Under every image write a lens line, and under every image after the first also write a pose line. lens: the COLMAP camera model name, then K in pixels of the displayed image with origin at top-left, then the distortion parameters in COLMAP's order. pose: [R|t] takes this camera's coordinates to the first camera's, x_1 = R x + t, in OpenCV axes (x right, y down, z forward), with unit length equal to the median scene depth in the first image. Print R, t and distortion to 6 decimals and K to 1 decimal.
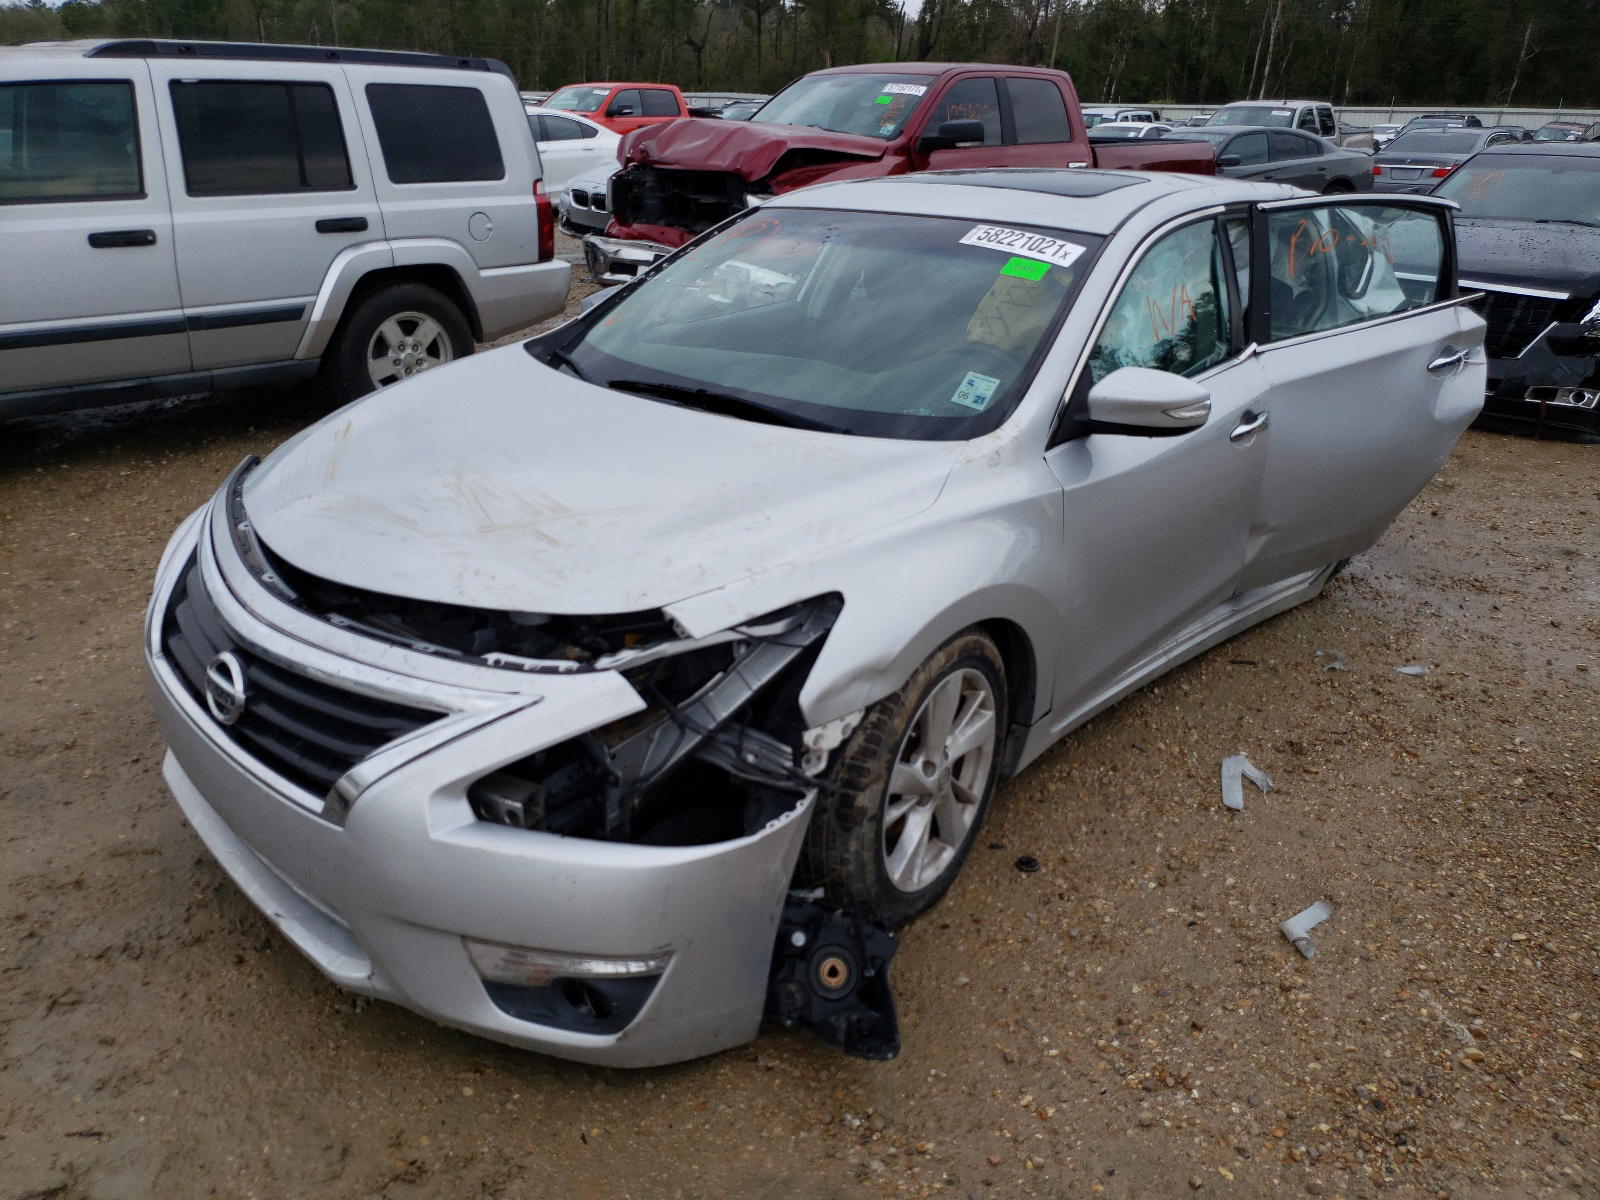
lens RADIAL K [[1344.6, 0, 800.0], [0, 1344.6, 600.0], [0, 0, 1]] dist [-0.000092, -0.000167]
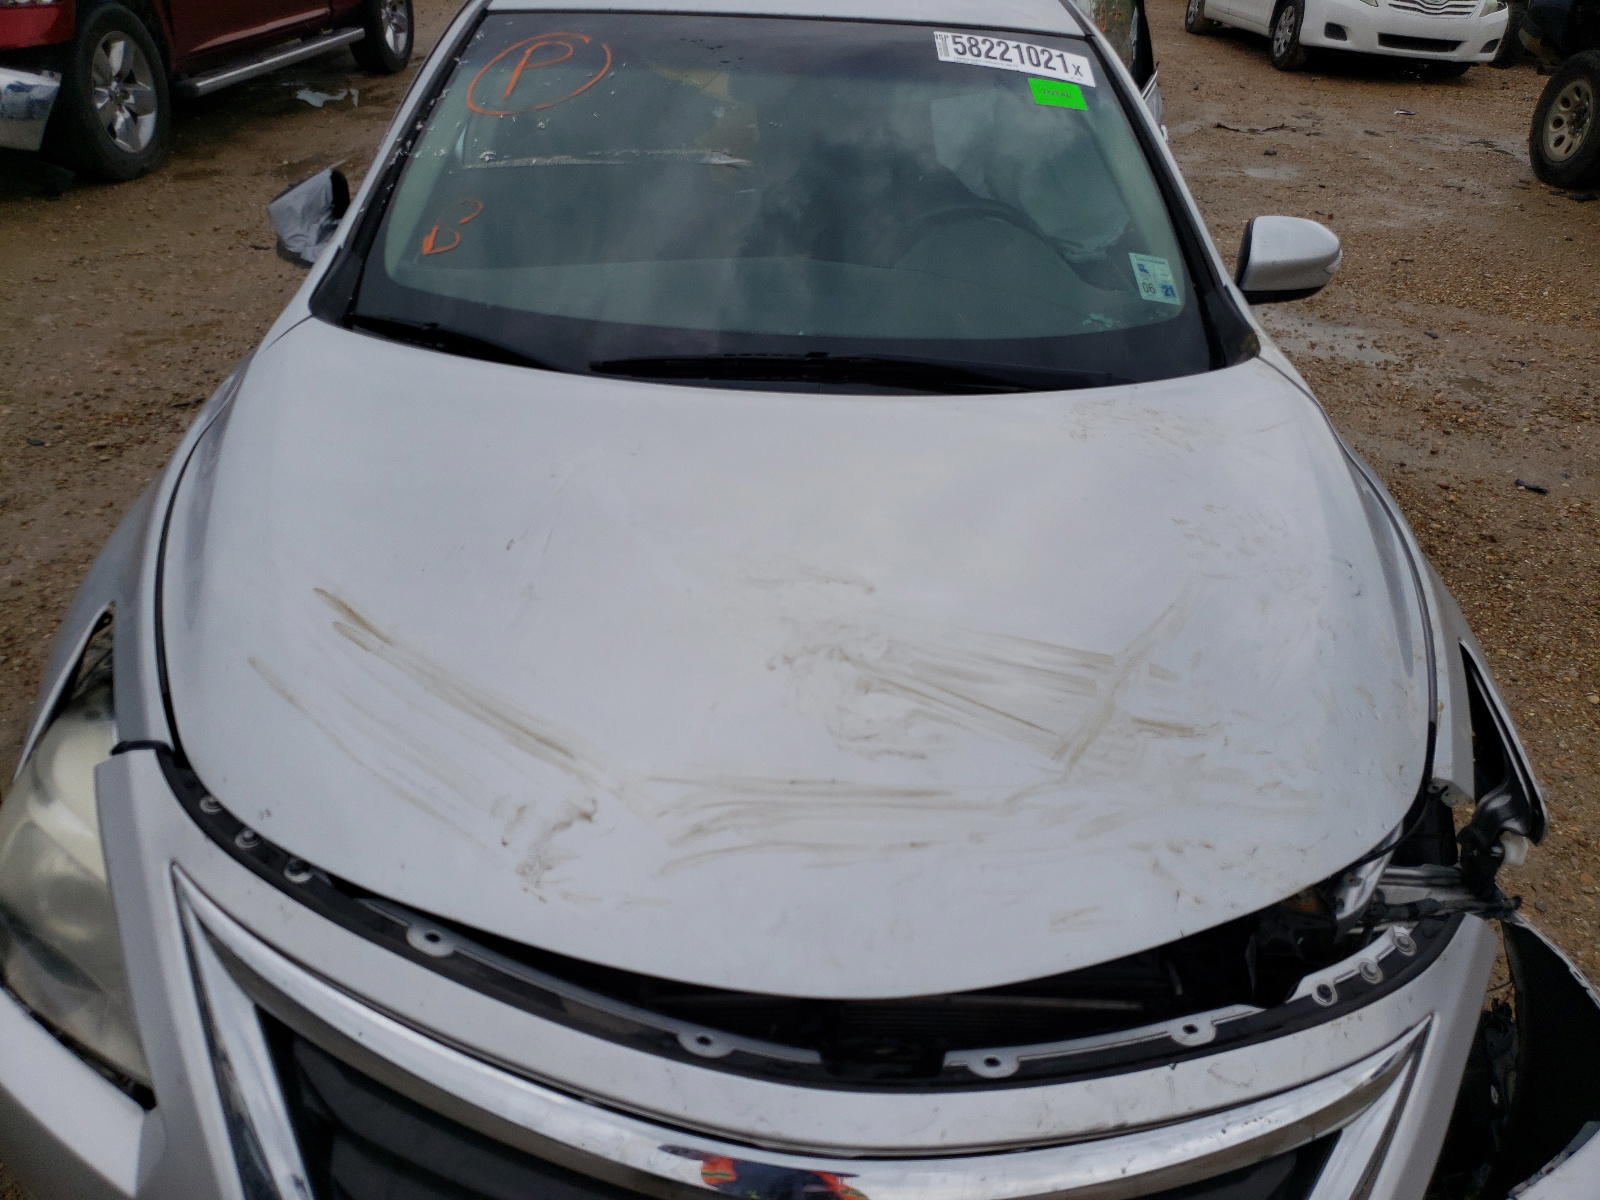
lens RADIAL K [[1344.6, 0, 800.0], [0, 1344.6, 600.0], [0, 0, 1]] dist [-0.000092, -0.000167]
pose [[0.761481, -0.315860, 0.566021, -0.483592], [0.220564, 0.947392, 0.231949, -0.206464], [-0.609507, -0.051780, 0.791088, 0.550281]]
